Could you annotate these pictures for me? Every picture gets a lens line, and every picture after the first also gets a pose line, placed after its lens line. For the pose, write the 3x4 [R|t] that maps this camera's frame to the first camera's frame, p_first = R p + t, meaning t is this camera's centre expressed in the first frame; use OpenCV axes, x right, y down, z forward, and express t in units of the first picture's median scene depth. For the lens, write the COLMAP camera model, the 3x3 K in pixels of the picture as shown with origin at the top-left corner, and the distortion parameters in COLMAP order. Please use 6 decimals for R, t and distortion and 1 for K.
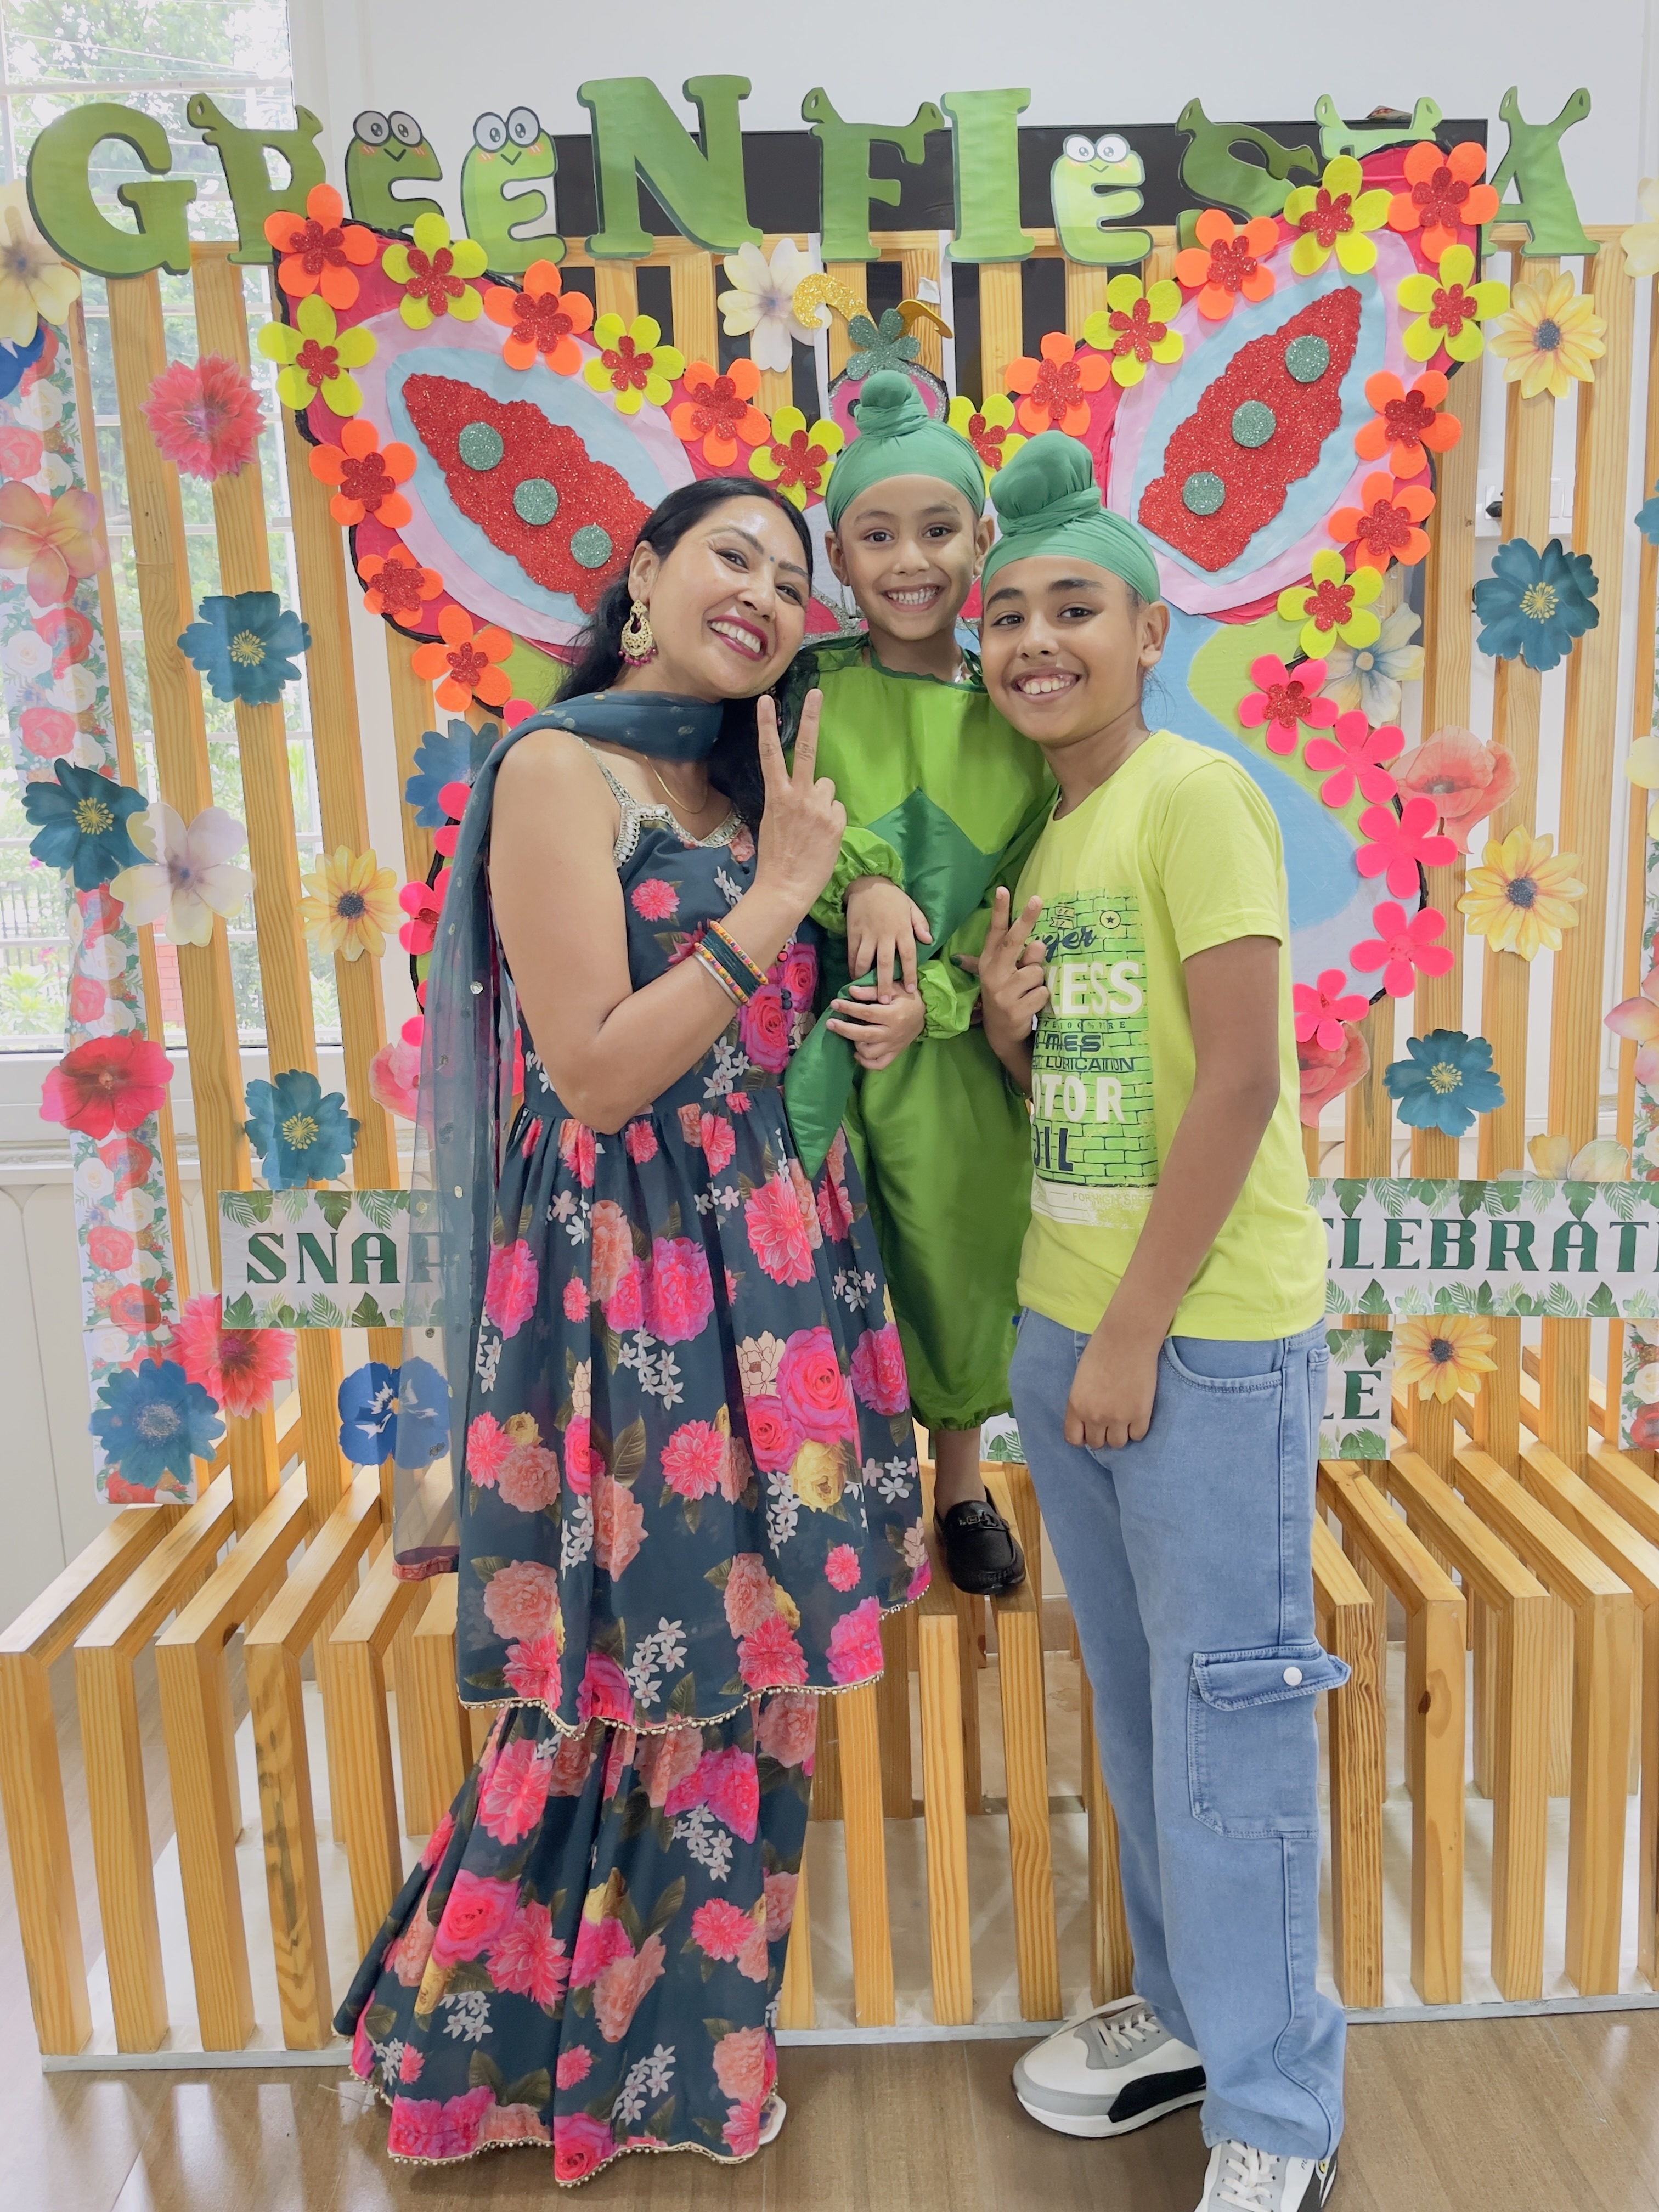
lens RADIAL K [[1694.2, 0, 852.2], [0, 1694.2, 1087.0], [0, 0, 1]] dist [0.091466, -0.119520]
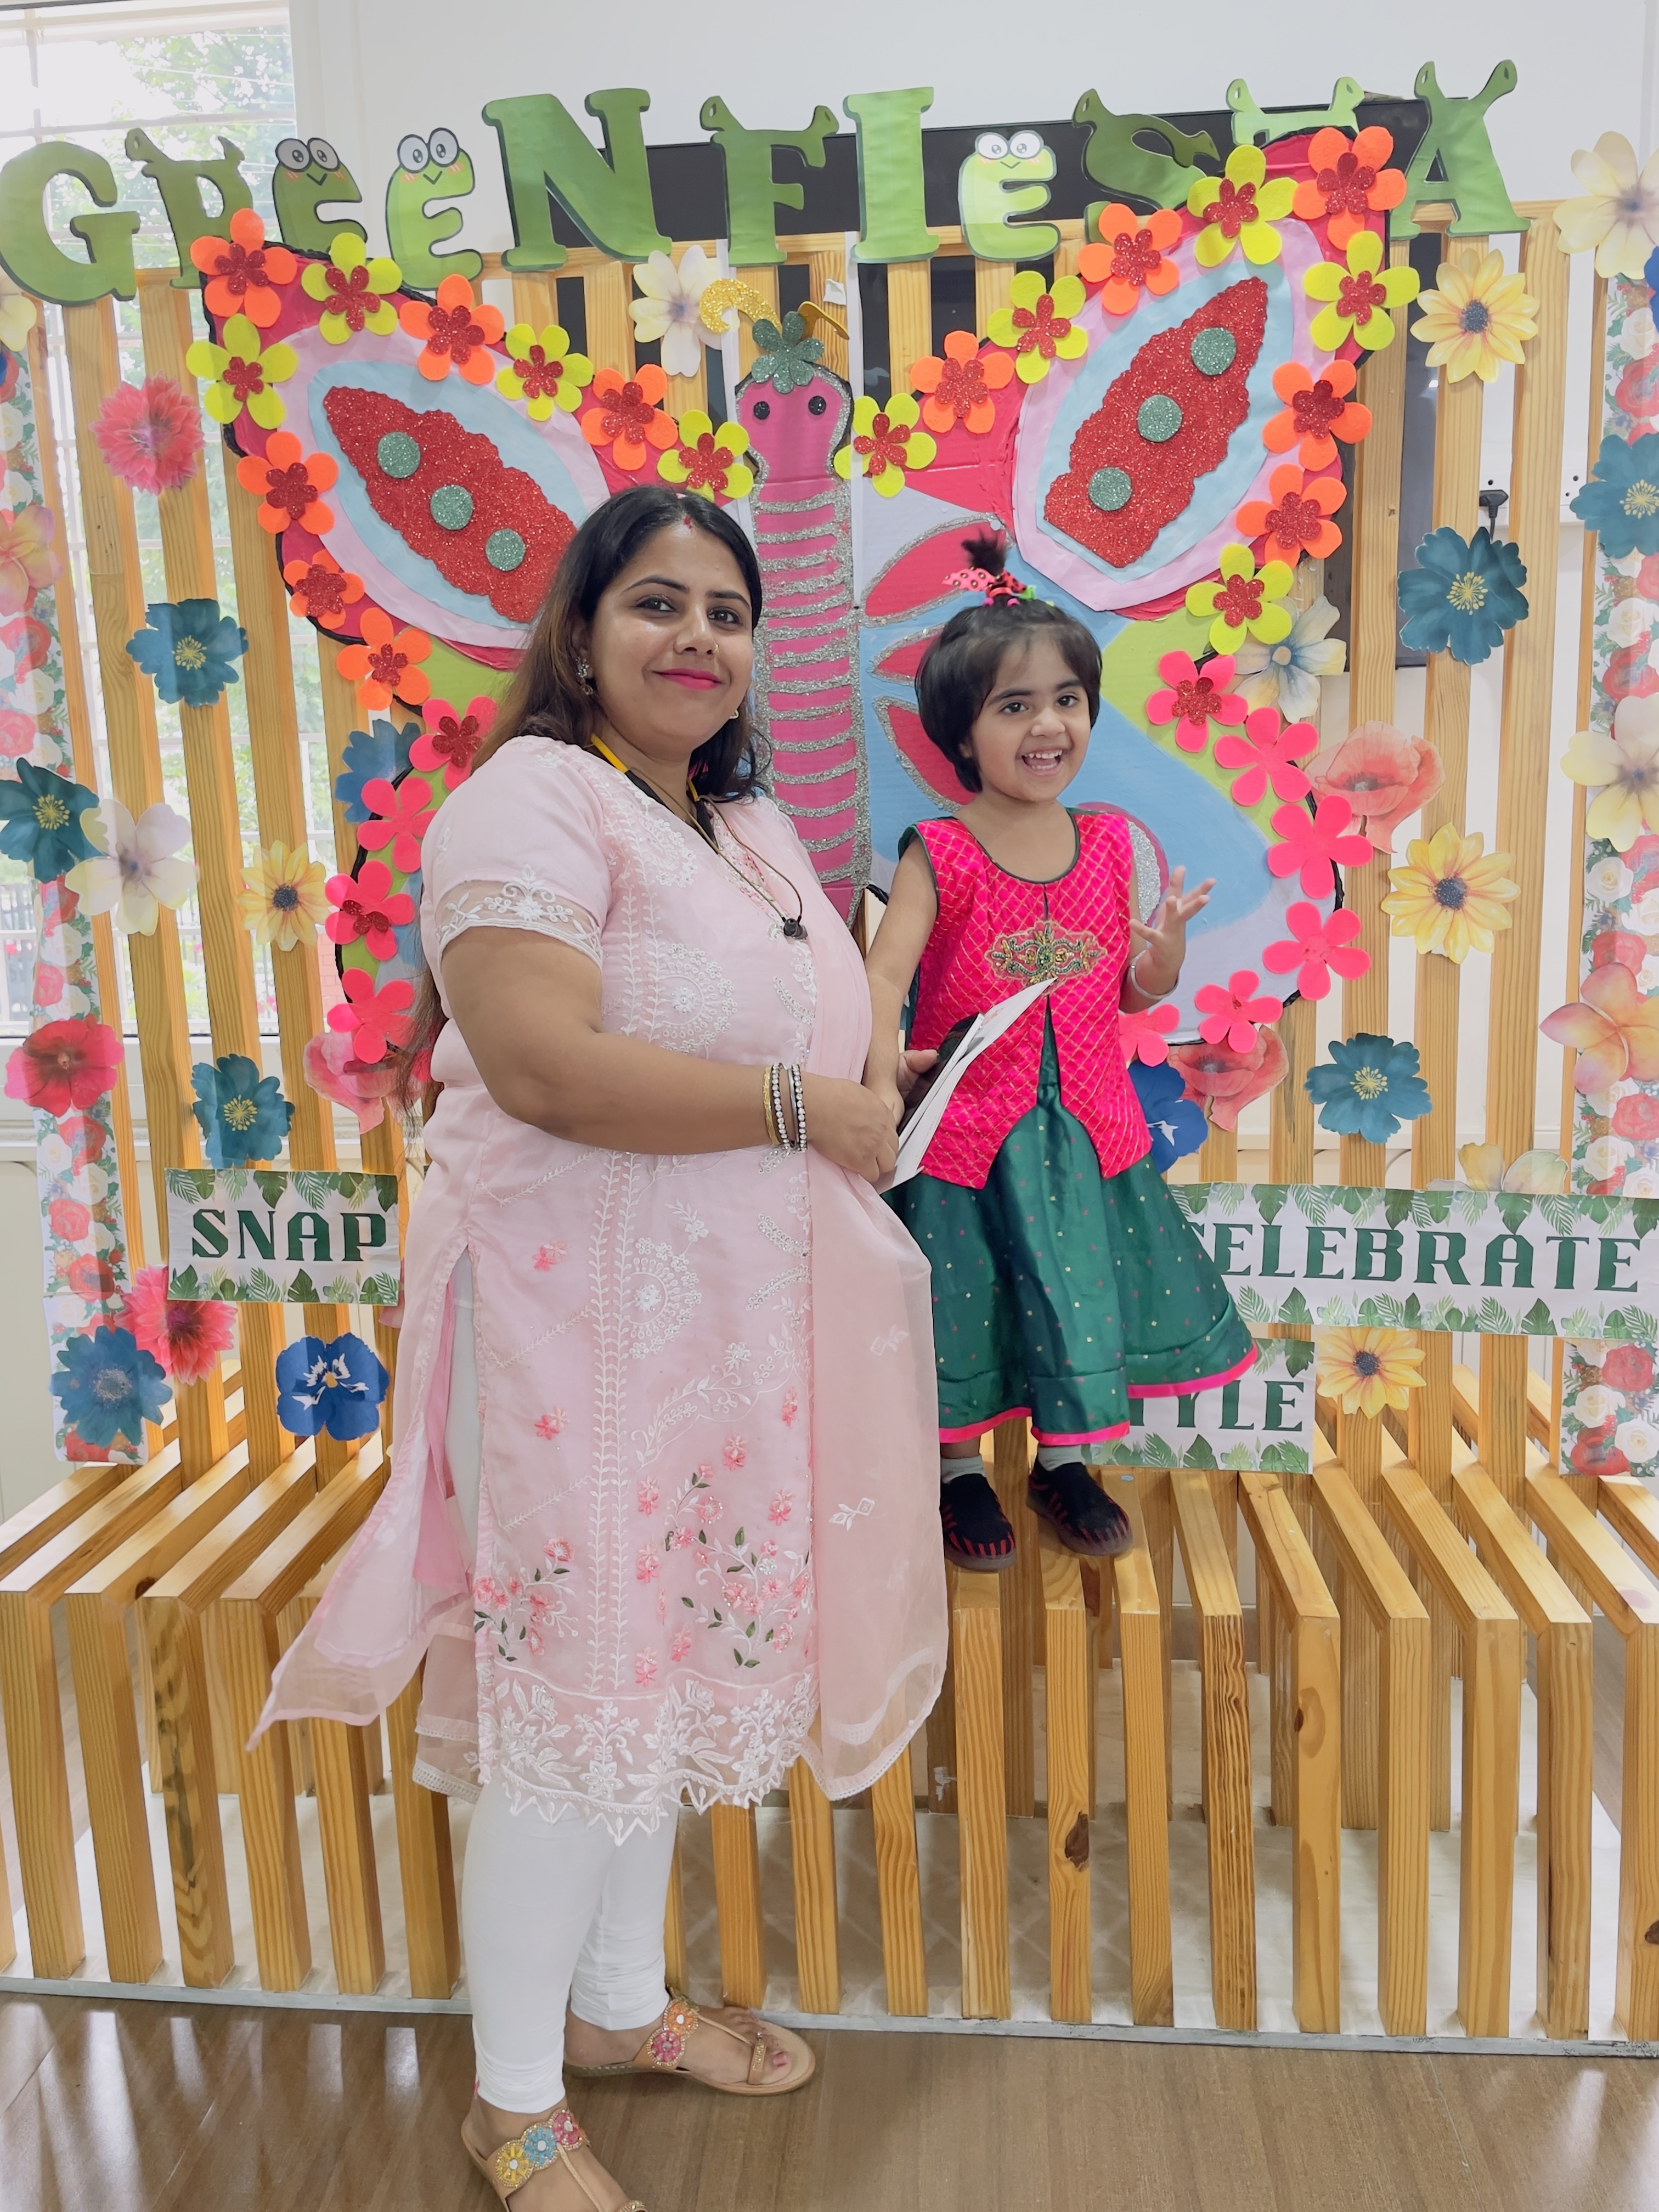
lens RADIAL K [[1694.2, 0, 820.1], [0, 1694.2, 1090.0], [0, 0, 1]] dist [0.091466, -0.119520]
pose [[0.993306, 0.019470, -0.113856, 0.158051], [-0.019820, 0.999802, -0.001943, 0.007141], [0.113795, 0.004187, 0.993495, -0.001581]]
